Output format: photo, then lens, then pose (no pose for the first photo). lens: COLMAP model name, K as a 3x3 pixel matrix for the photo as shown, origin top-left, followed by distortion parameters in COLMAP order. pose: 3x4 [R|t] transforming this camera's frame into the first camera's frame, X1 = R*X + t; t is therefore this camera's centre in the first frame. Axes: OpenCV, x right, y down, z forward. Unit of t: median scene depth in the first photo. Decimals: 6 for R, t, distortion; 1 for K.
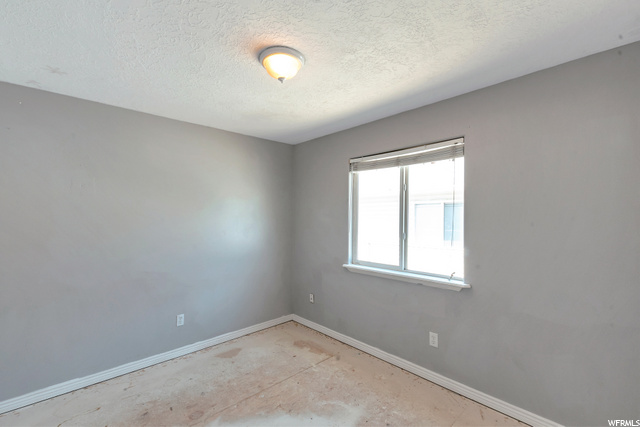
lens RADIAL K [[285.4, 0, 316.2], [0, 285.4, 214.2], [0, 0, 1]] dist [0.002197, 0.000067]
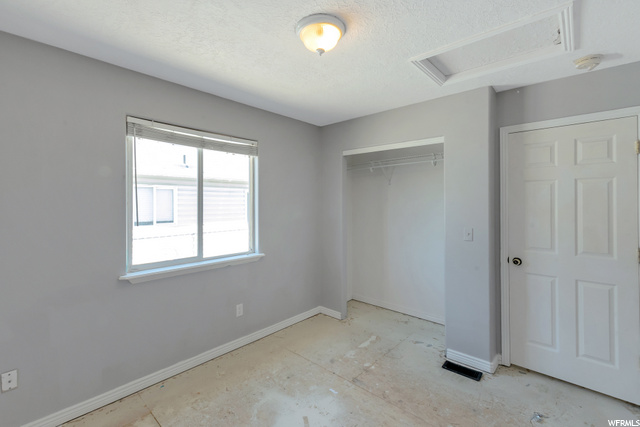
lens RADIAL K [[283.4, 0, 319.9], [0, 283.4, 204.5], [0, 0, 1]] dist [0.000271, 0.000142]
pose [[-0.093073, -0.007118, 0.995634, -0.730895], [-0.005835, 0.999961, 0.006603, 0.006643], [-0.995642, -0.005195, -0.093111, 0.774686]]
